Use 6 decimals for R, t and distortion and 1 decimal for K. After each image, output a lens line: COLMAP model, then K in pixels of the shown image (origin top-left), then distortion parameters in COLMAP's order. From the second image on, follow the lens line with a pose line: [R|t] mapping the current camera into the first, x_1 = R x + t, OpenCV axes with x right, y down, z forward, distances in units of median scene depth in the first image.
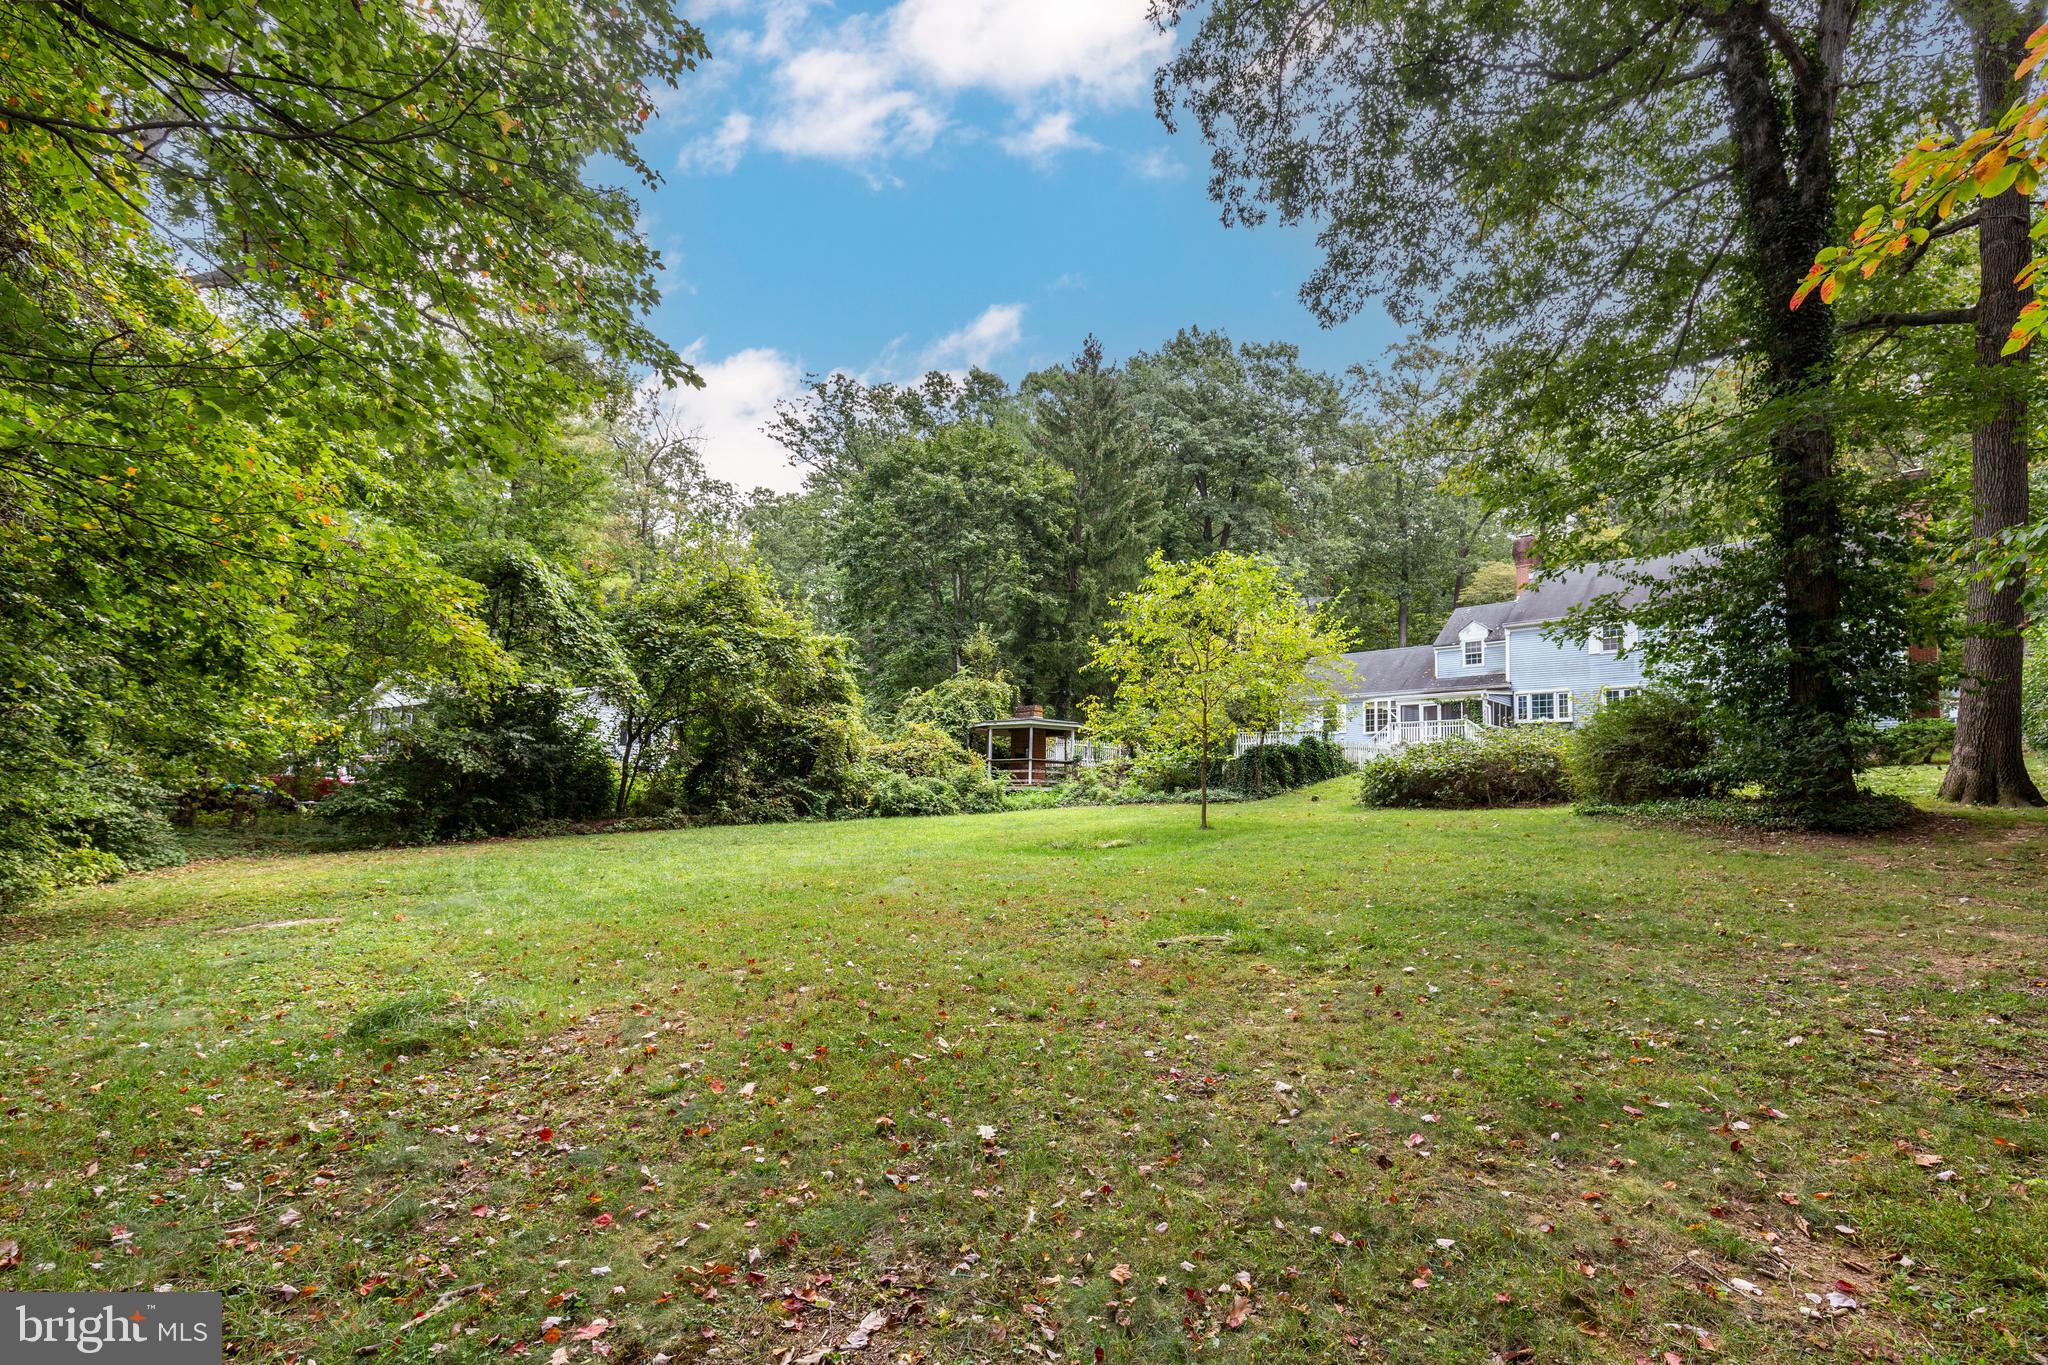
lens RADIAL K [[912.2, 0, 1024.0], [0, 912.2, 682.5], [0, 0, 1]] dist [-0.000387, -0.000097]
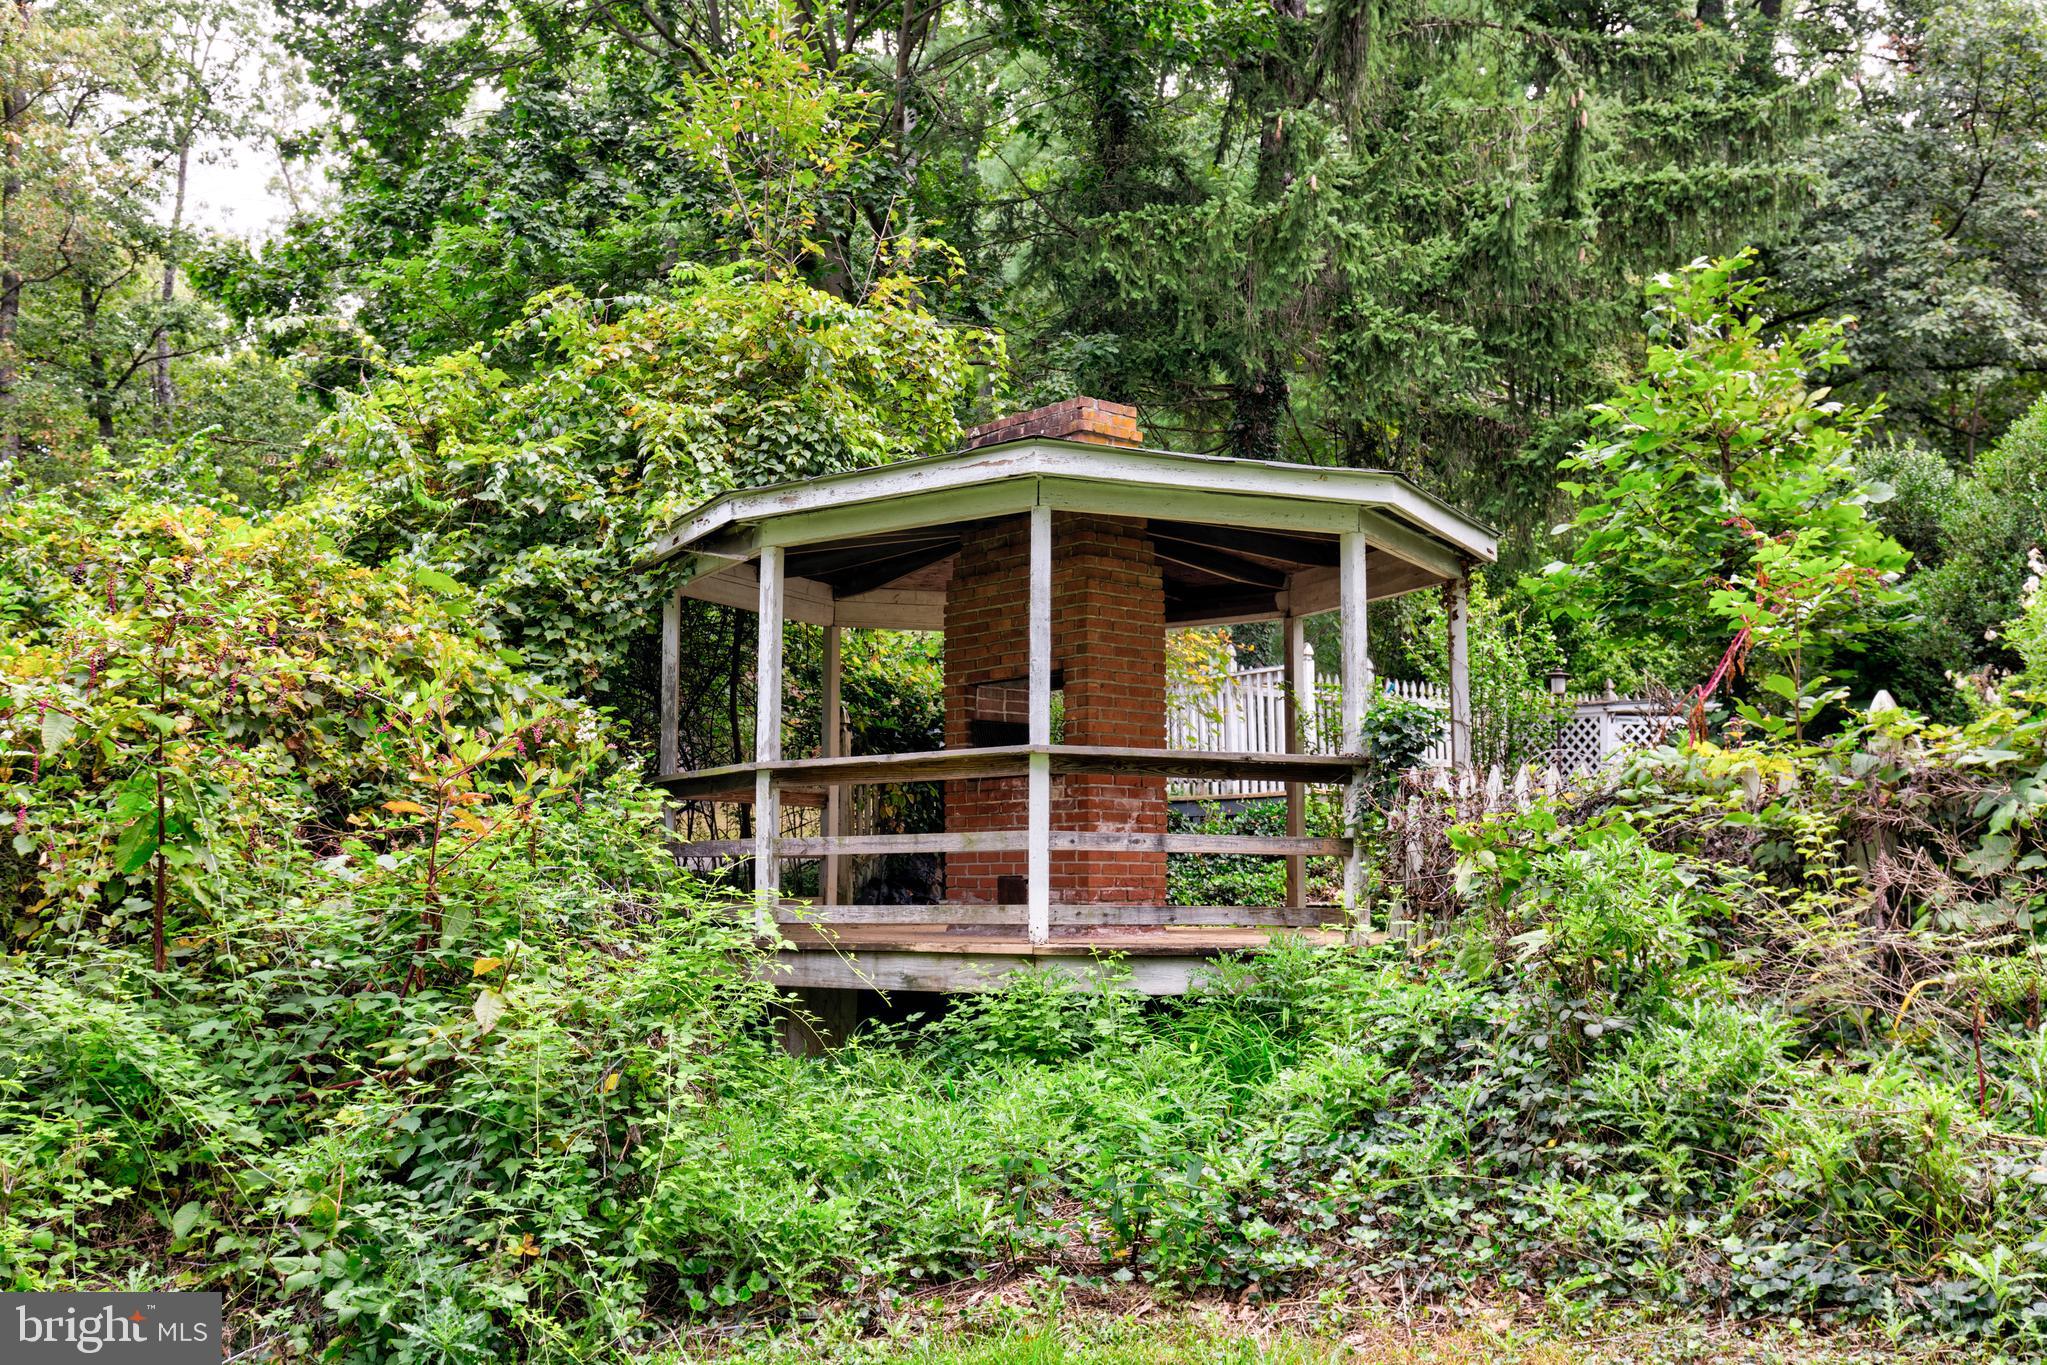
lens RADIAL K [[2015.4, 0, 1023.5], [0, 2015.4, 682.5], [0, 0, 1]] dist [-0.004931, -0.007666]
pose [[0.997575, -0.027111, -0.064105, 0.022457], [0.029913, 0.998621, 0.043151, 0.059780], [0.062846, -0.044964, 0.997010, 0.688408]]
